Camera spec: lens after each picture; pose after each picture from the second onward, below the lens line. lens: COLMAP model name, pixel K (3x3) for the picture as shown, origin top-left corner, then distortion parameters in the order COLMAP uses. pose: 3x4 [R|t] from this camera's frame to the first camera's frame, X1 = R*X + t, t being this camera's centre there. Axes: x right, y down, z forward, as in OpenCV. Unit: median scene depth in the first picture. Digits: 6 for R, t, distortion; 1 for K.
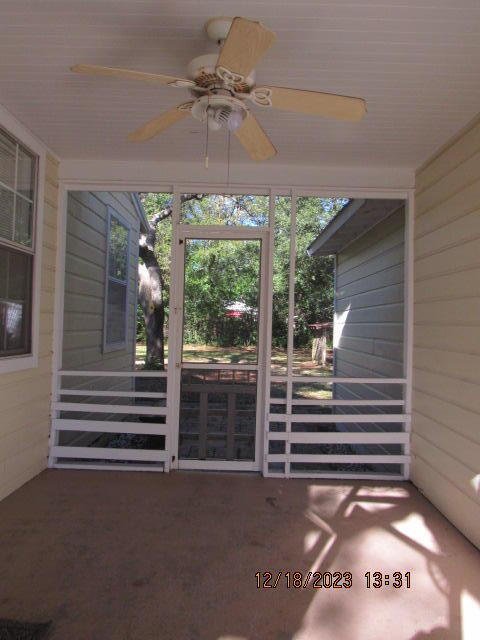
lens RADIAL K [[452.1, 0, 239.6], [0, 452.1, 319.6], [0, 0, 1]] dist [-0.004358, -0.009455]
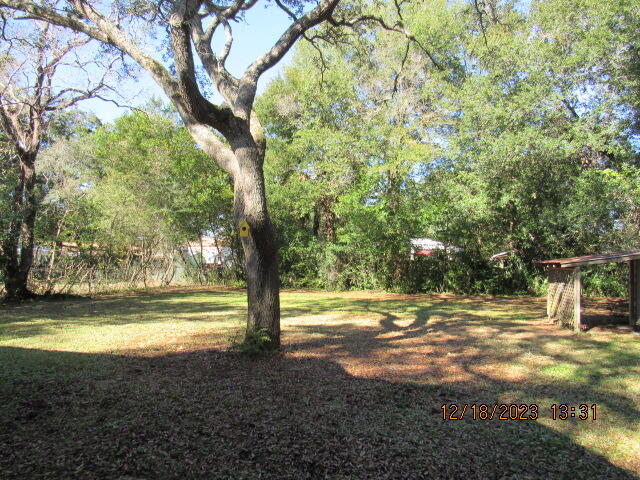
lens RADIAL K [[452.1, 0, 323.7], [0, 452.1, 237.3], [0, 0, 1]] dist [-0.004358, -0.009455]
pose [[0.972485, -0.029859, -0.231043, 0.004497], [0.017371, 0.998285, -0.055898, 0.005863], [0.232316, 0.050346, 0.971336, 0.236718]]
